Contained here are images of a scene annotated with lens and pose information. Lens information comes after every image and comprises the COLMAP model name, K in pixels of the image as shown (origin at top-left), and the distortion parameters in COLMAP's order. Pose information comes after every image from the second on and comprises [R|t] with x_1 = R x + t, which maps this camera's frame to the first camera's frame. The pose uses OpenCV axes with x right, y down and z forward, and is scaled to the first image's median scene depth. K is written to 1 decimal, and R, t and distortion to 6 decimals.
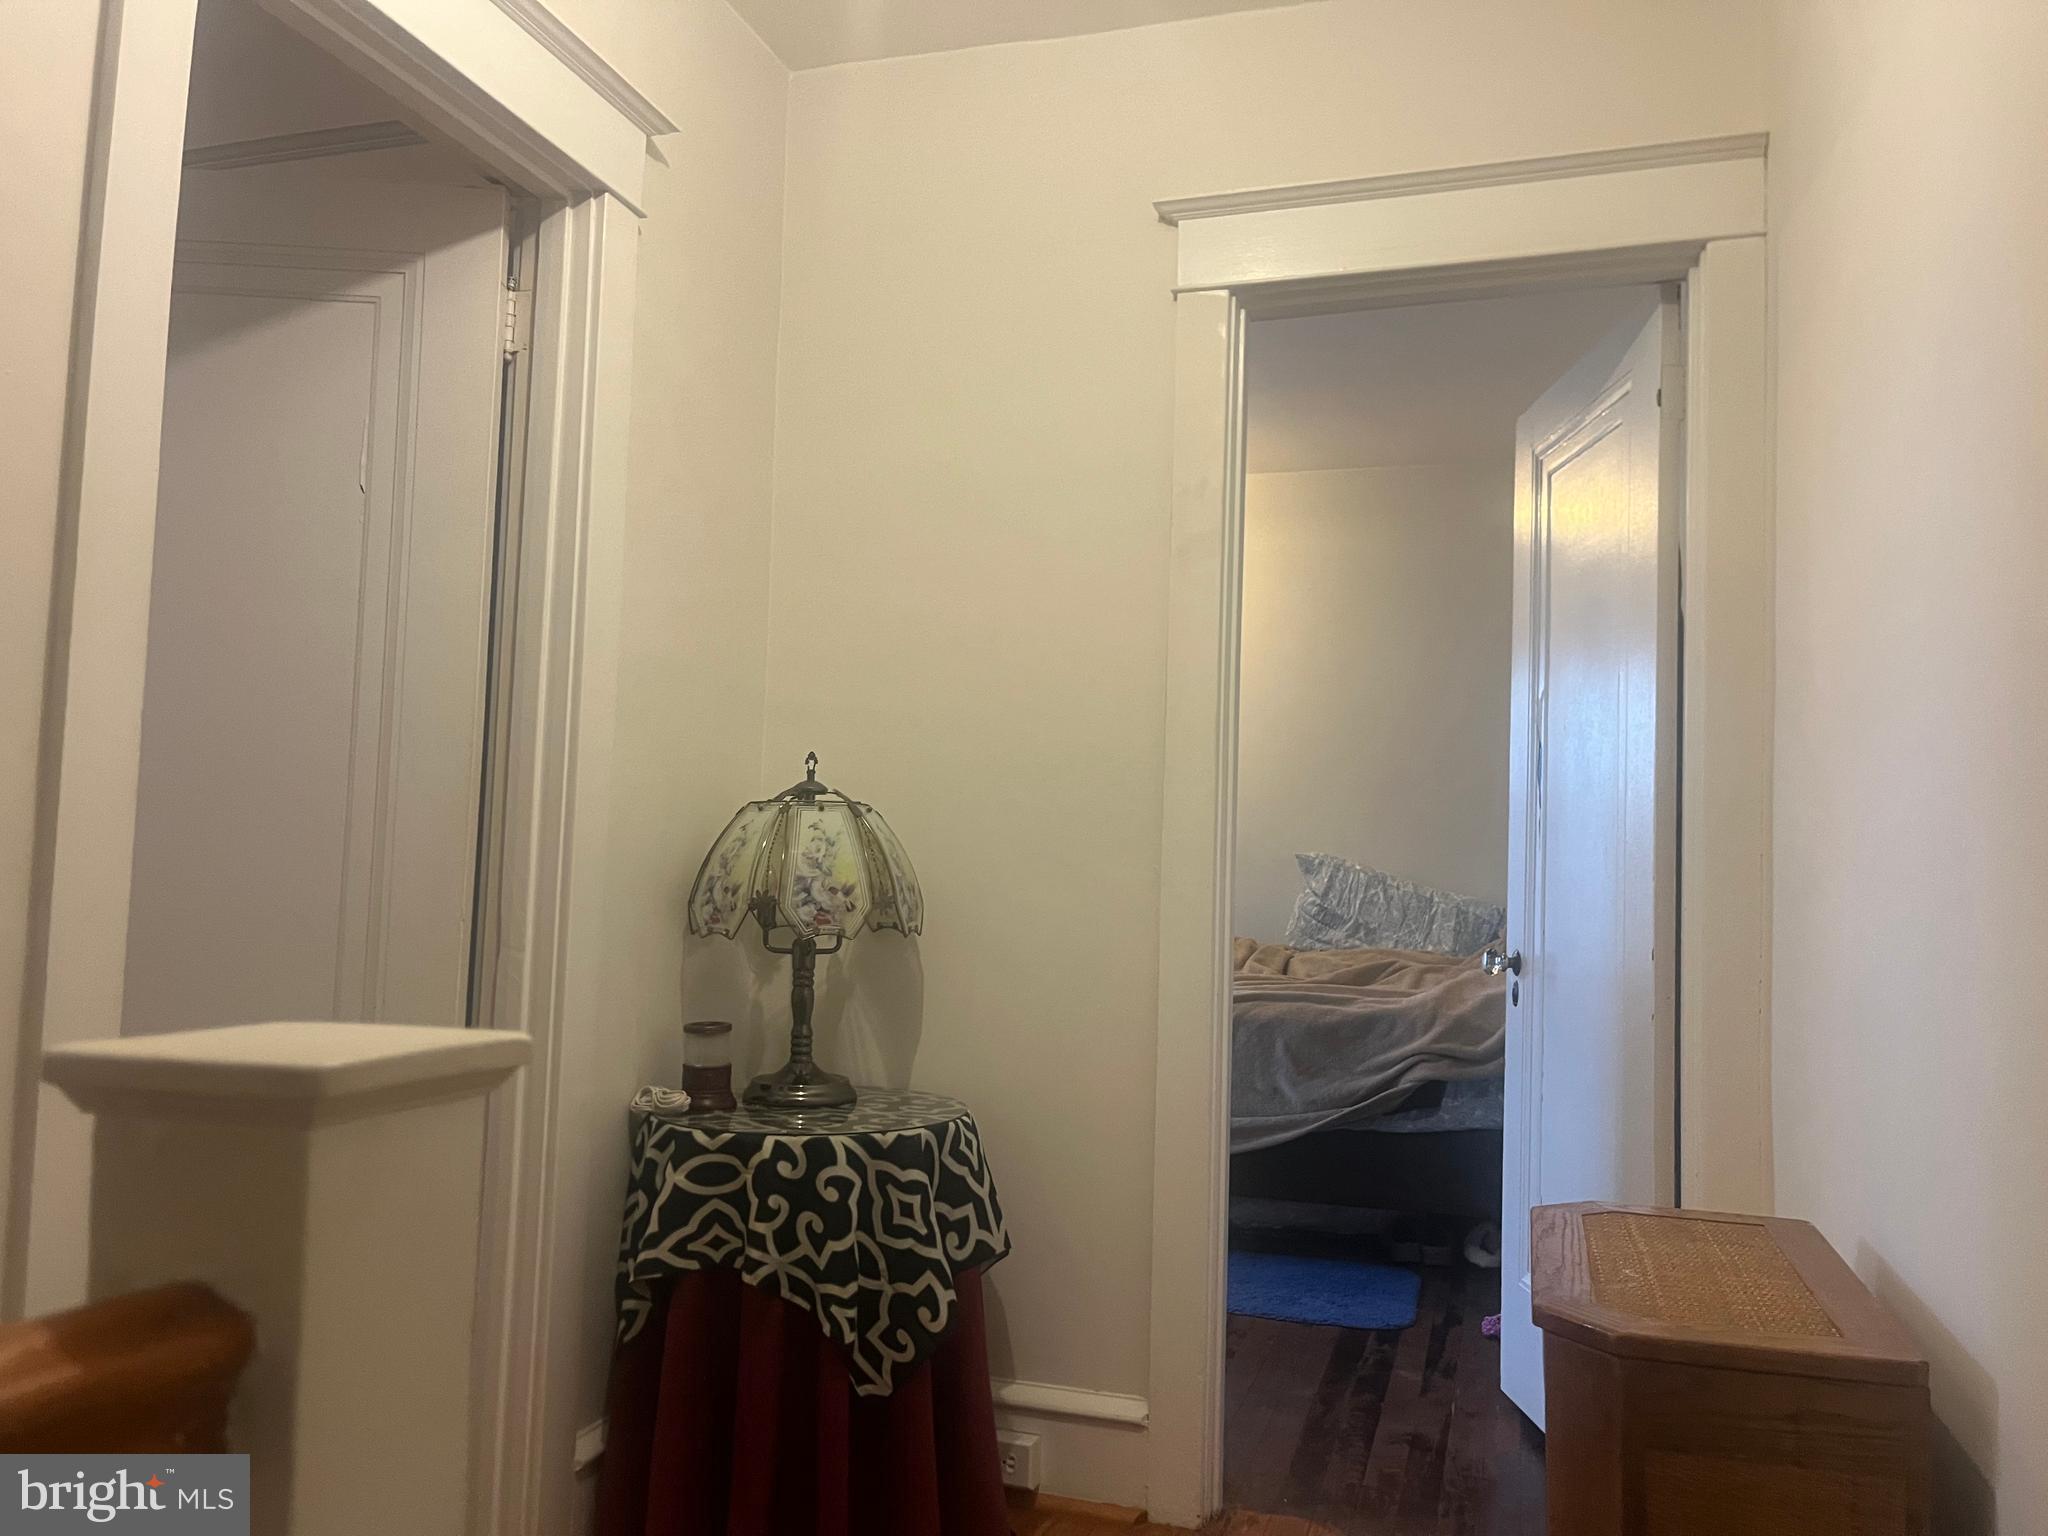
lens RADIAL K [[1557.0, 0, 1034.5], [0, 1557.0, 768.4], [0, 0, 1]] dist [0.066923, -0.096710]
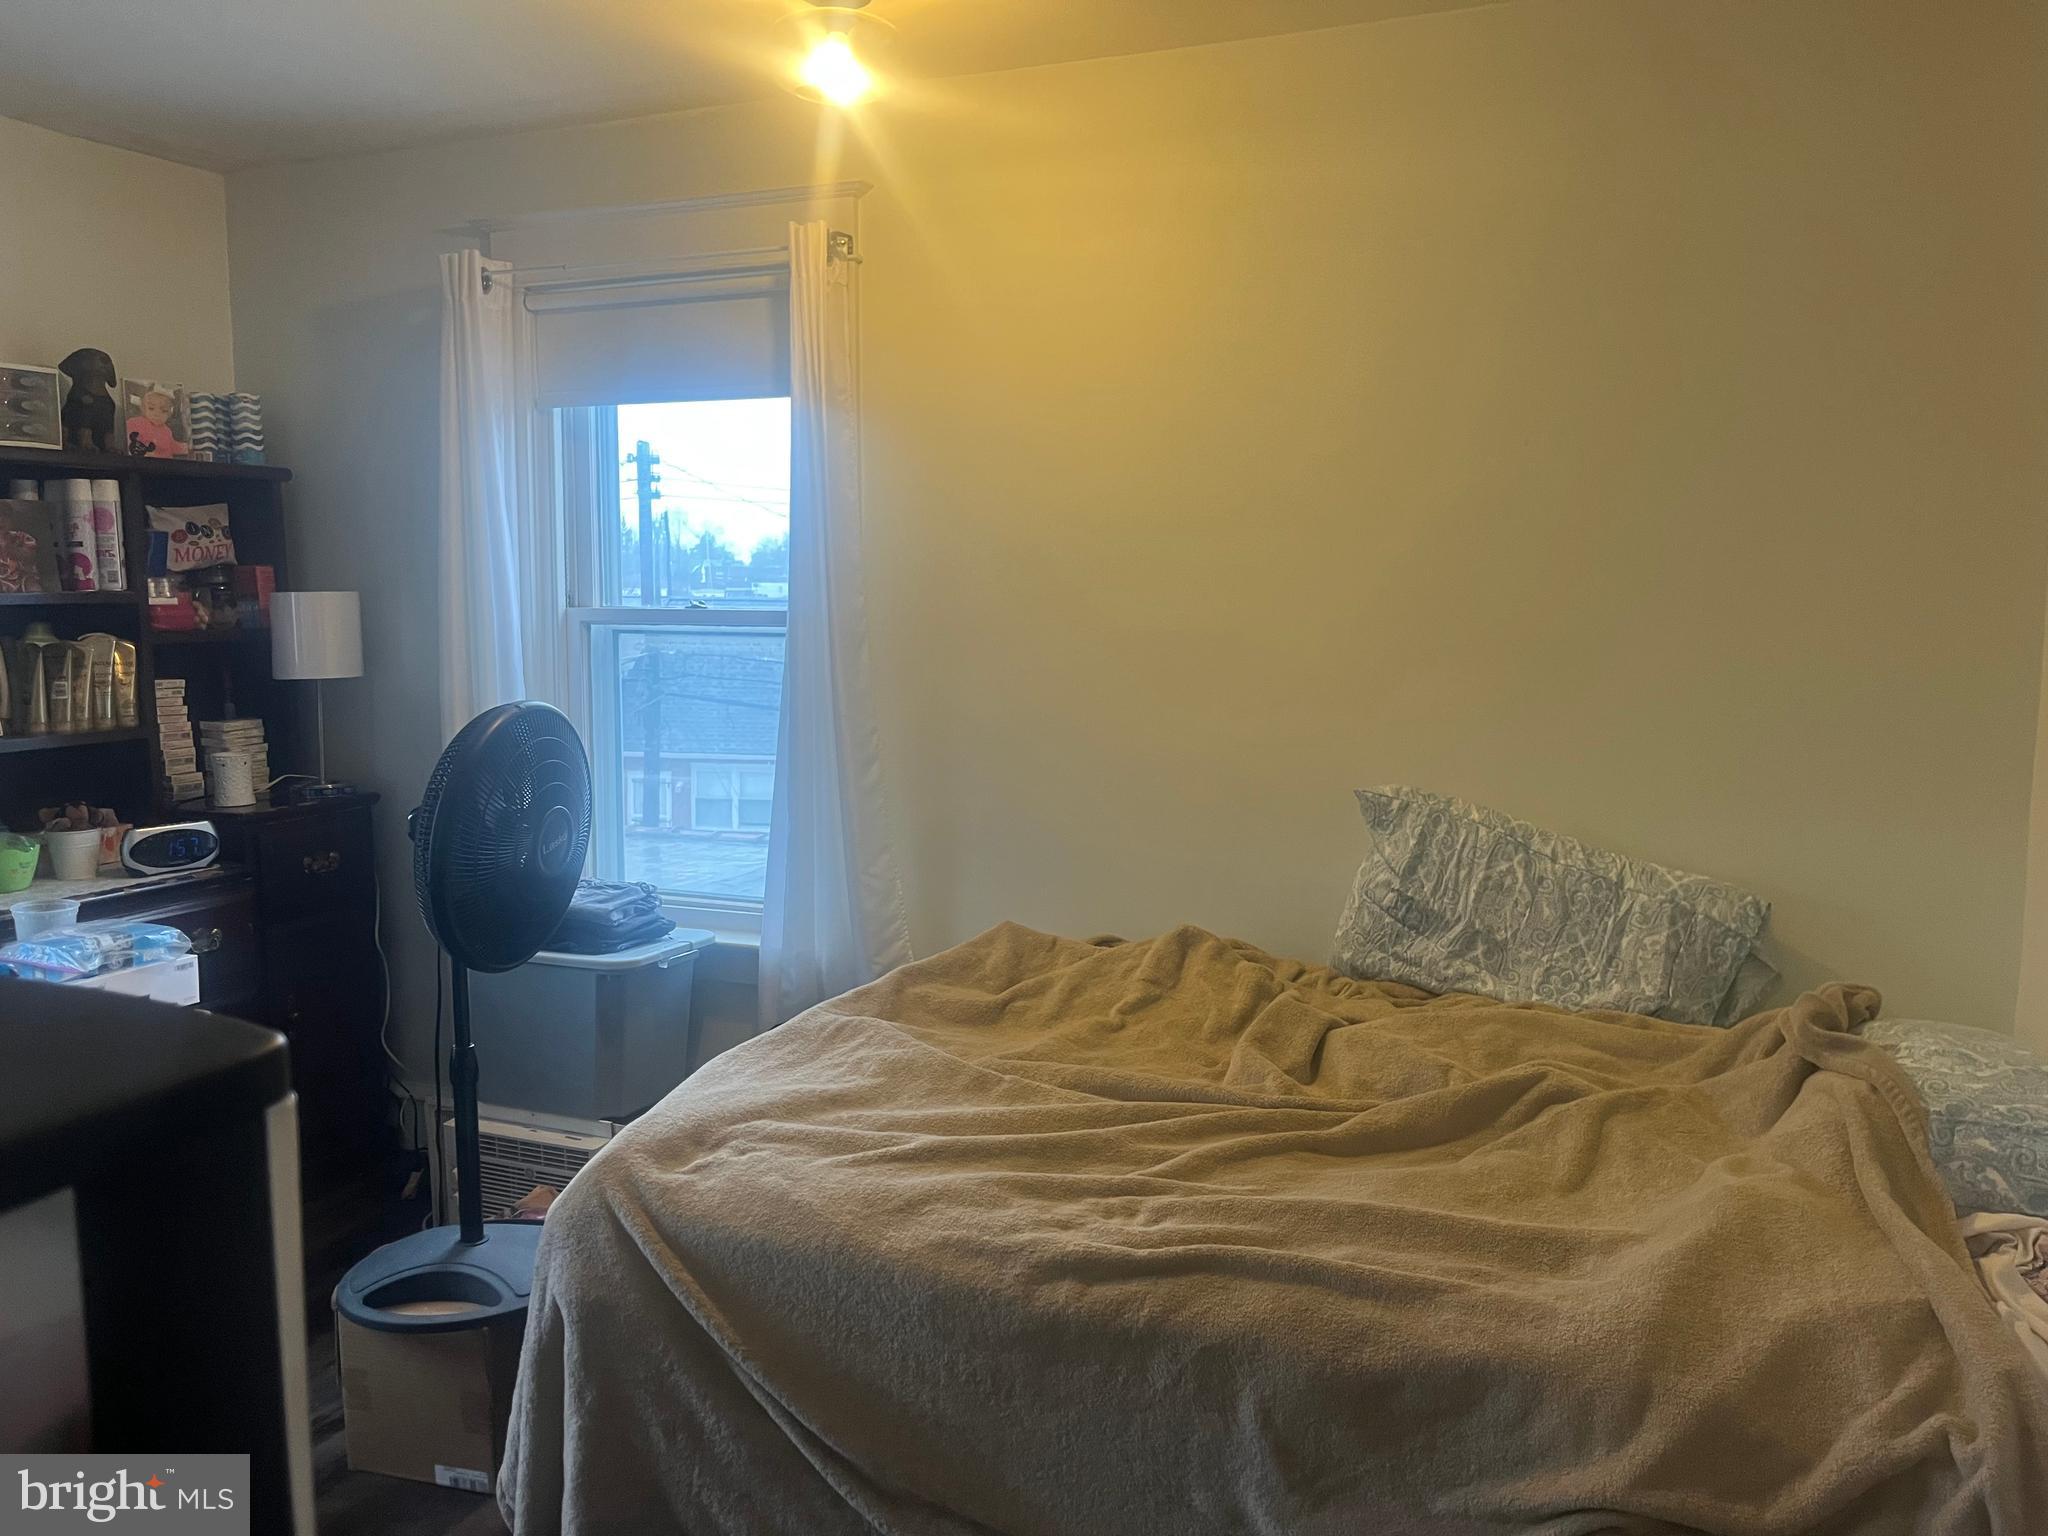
lens RADIAL K [[1557.0, 0, 1033.7], [0, 1557.0, 763.7], [0, 0, 1]] dist [0.066923, -0.096710]
pose [[0.995609, -0.013206, -0.092673, 0.245186], [0.028574, 0.985623, 0.166526, -0.101827], [0.089142, -0.168443, 0.981672, 1.074070]]
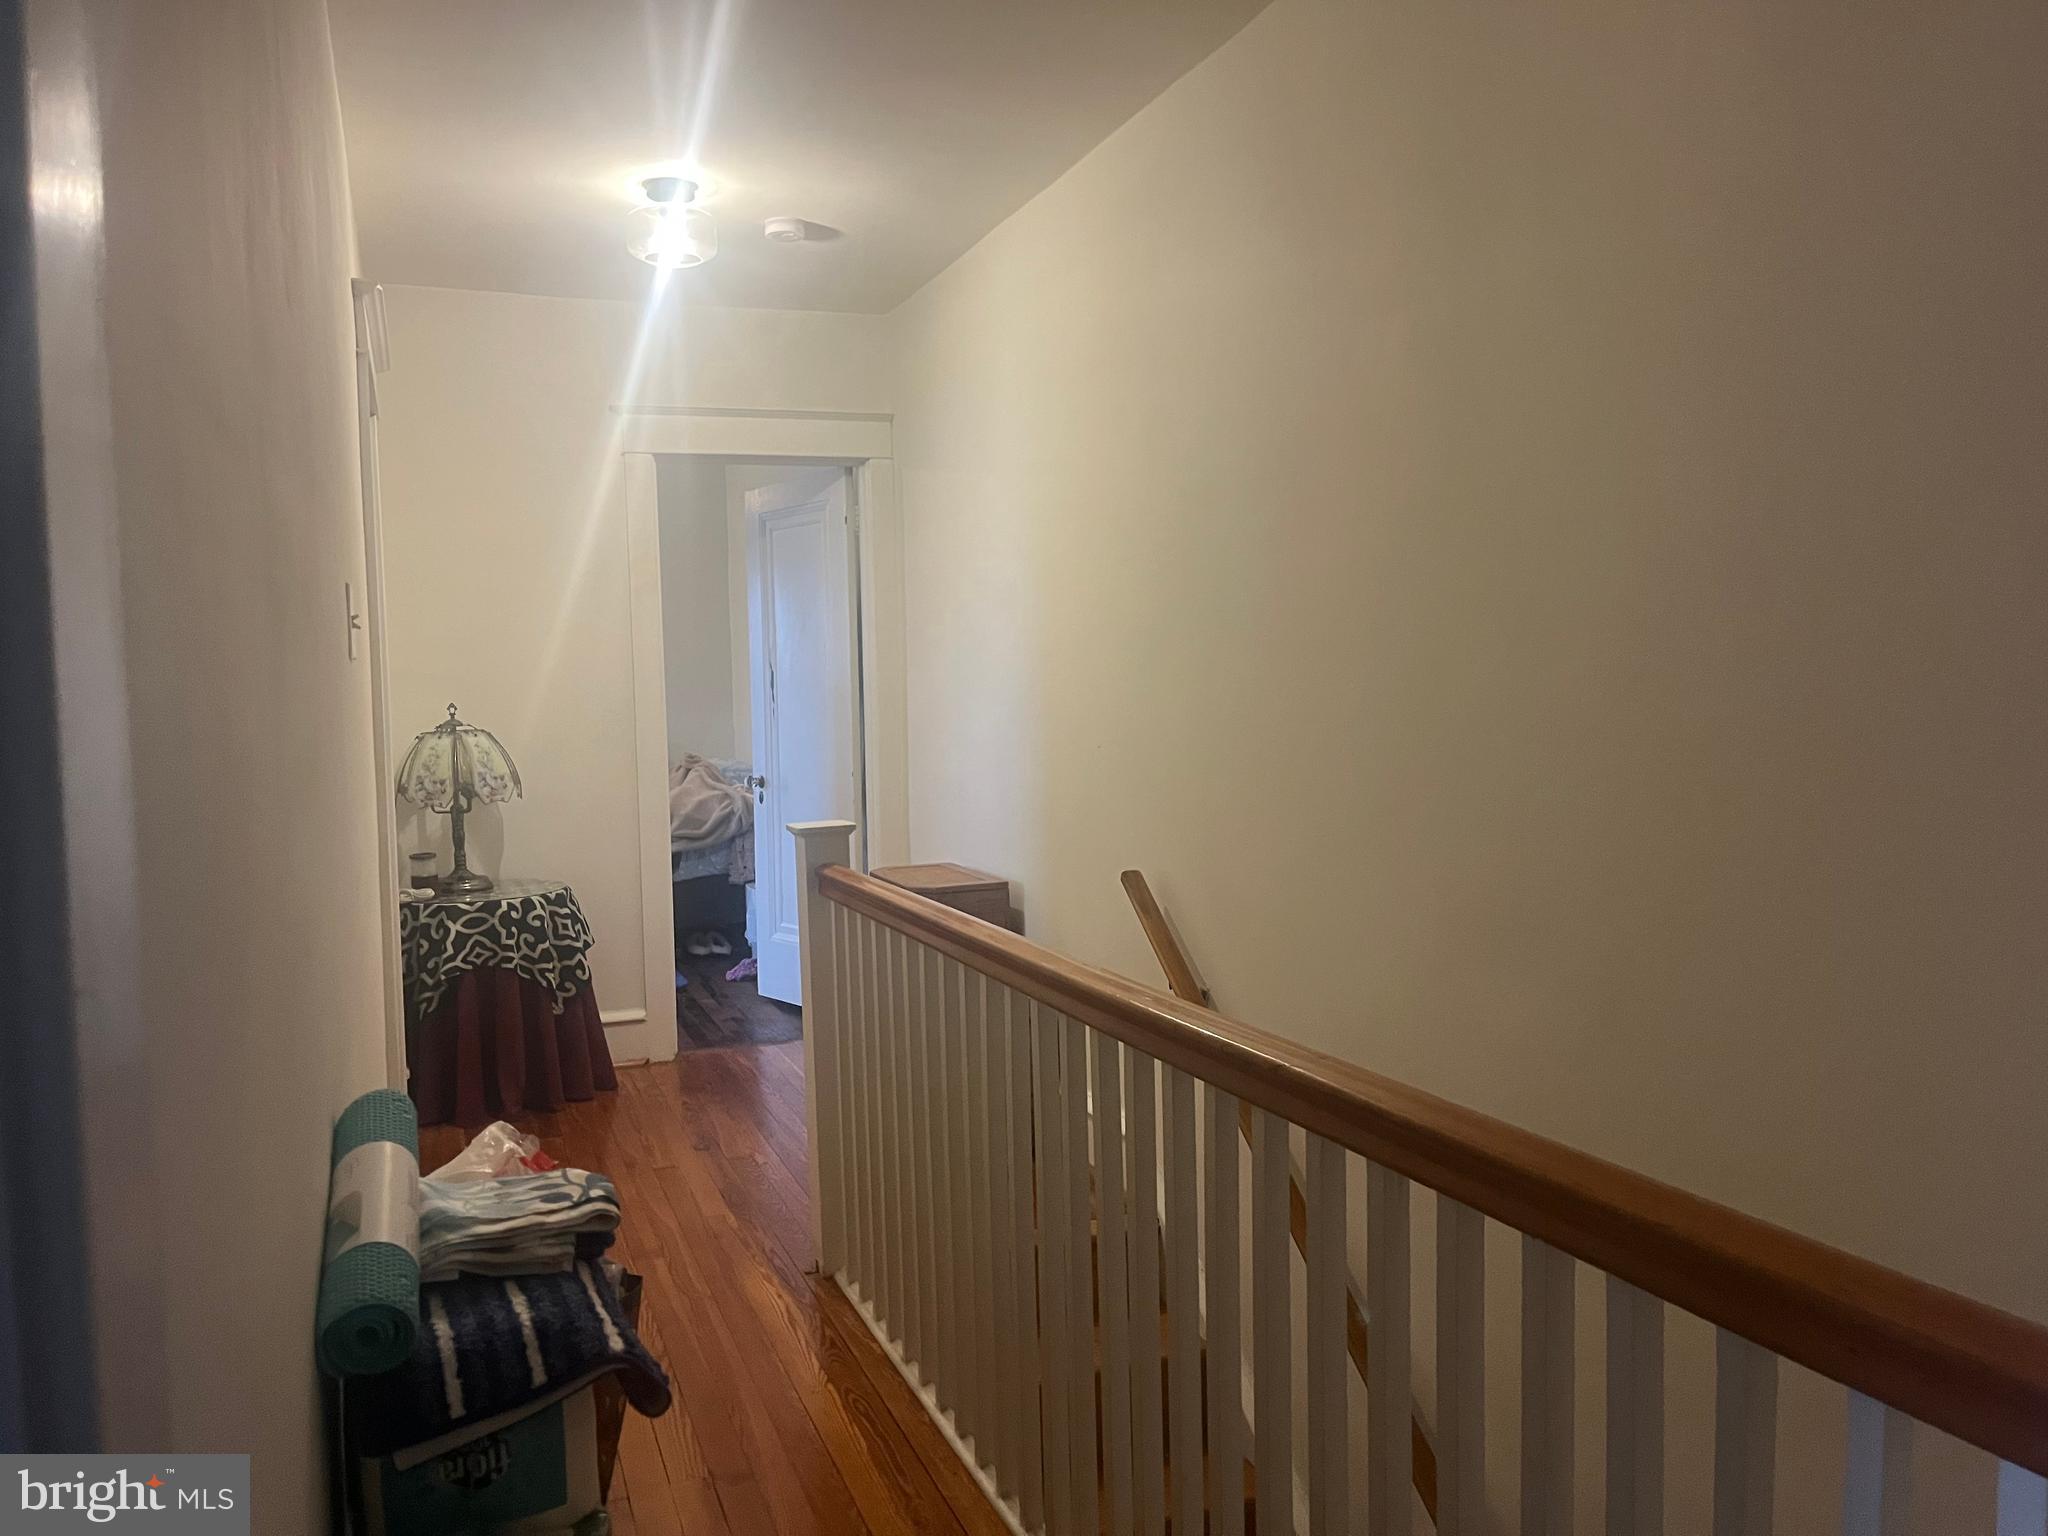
lens RADIAL K [[1557.0, 0, 1016.7], [0, 1557.0, 777.7], [0, 0, 1]] dist [0.066923, -0.096710]
pose [[0.787019, -0.087855, 0.610641, -0.809989], [0.007134, 0.991038, 0.133390, -0.177483], [-0.616887, -0.100625, 0.780592, -0.919786]]
